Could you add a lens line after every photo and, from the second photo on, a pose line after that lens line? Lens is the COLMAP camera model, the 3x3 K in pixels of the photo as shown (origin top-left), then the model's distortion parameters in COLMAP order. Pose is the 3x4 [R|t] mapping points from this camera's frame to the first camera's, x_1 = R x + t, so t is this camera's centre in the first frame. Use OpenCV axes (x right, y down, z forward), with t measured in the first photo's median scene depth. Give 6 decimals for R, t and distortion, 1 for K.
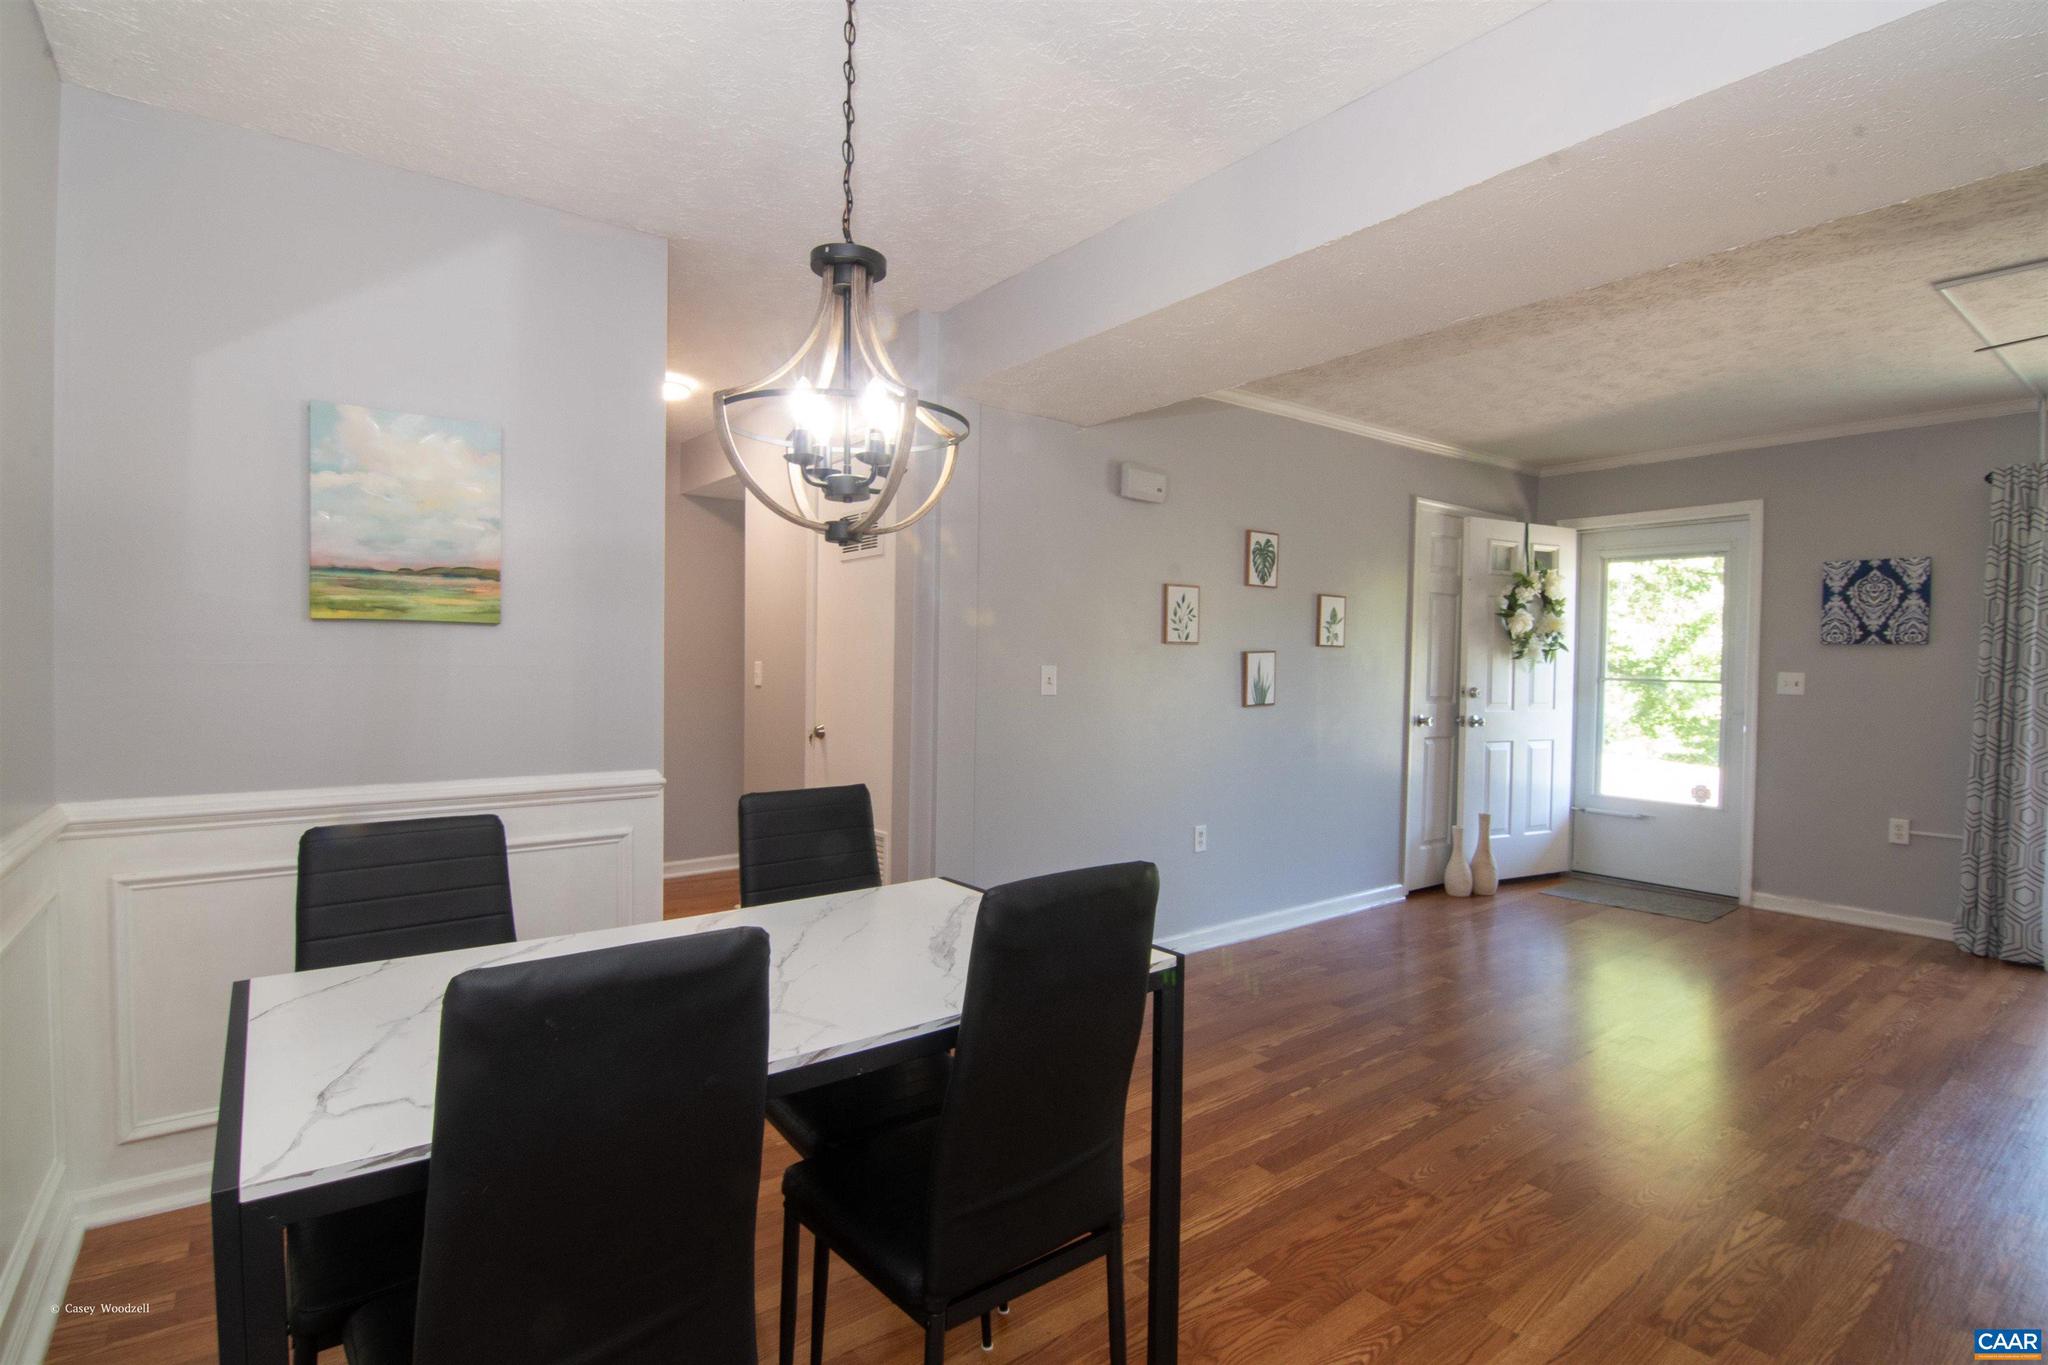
lens RADIAL K [[991.8, 0, 1016.6], [0, 991.8, 682.7], [0, 0, 1]] dist [-0.007252, -0.011064]
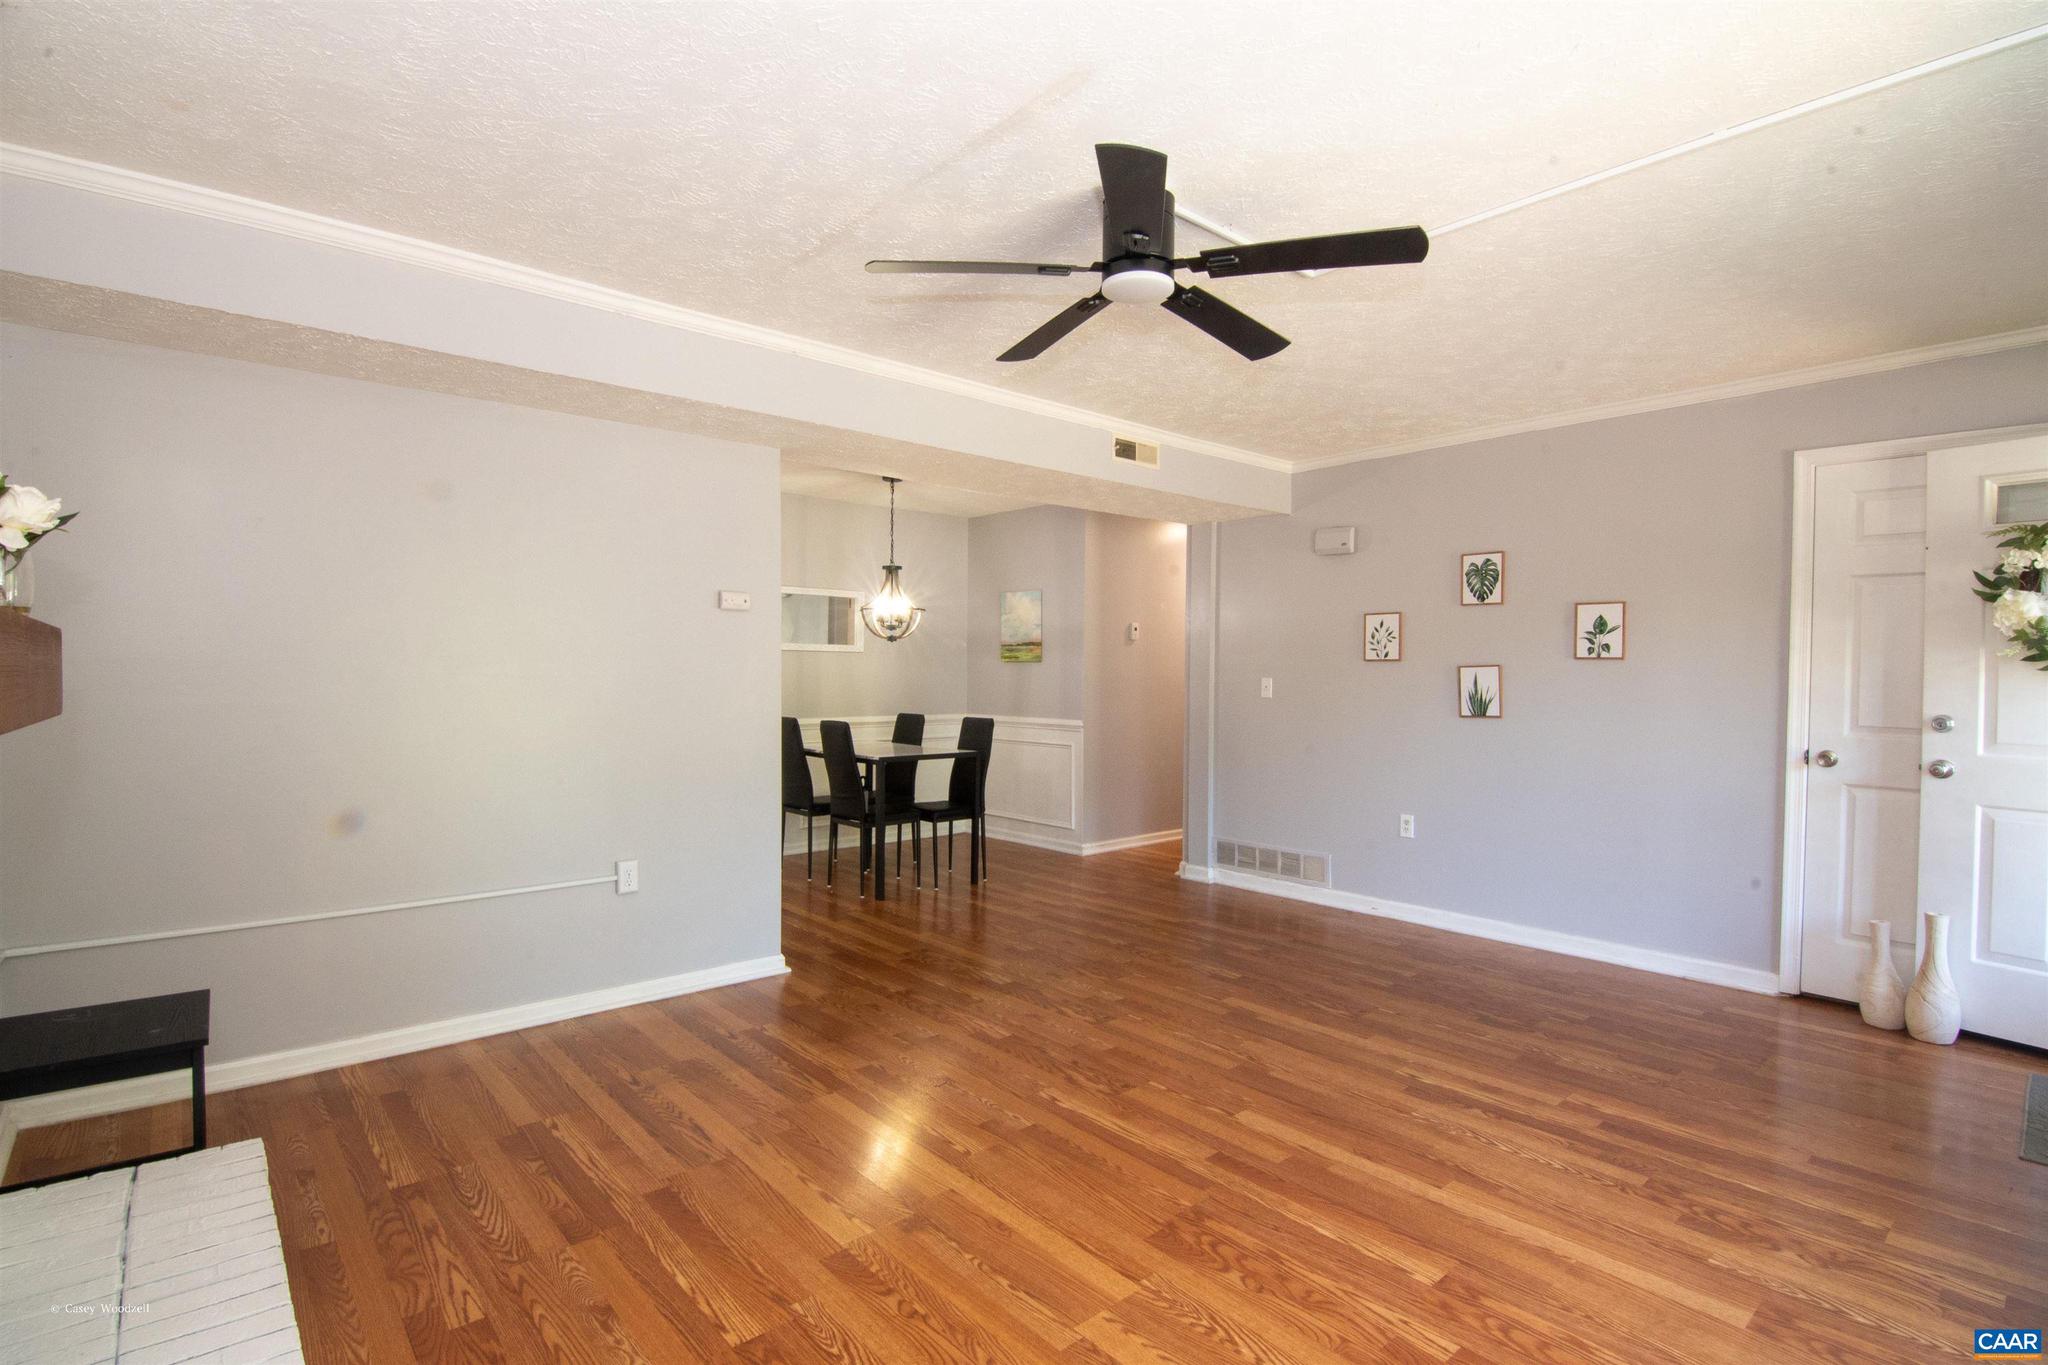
lens RADIAL K [[991.8, 0, 1016.6], [0, 991.8, 682.7], [0, 0, 1]] dist [-0.007252, -0.011064]
pose [[0.057542, 0.000459, -0.998343, 1.369158], [-0.029612, 0.999561, -0.001247, 0.002734], [0.997904, 0.029635, 0.057531, 0.479522]]
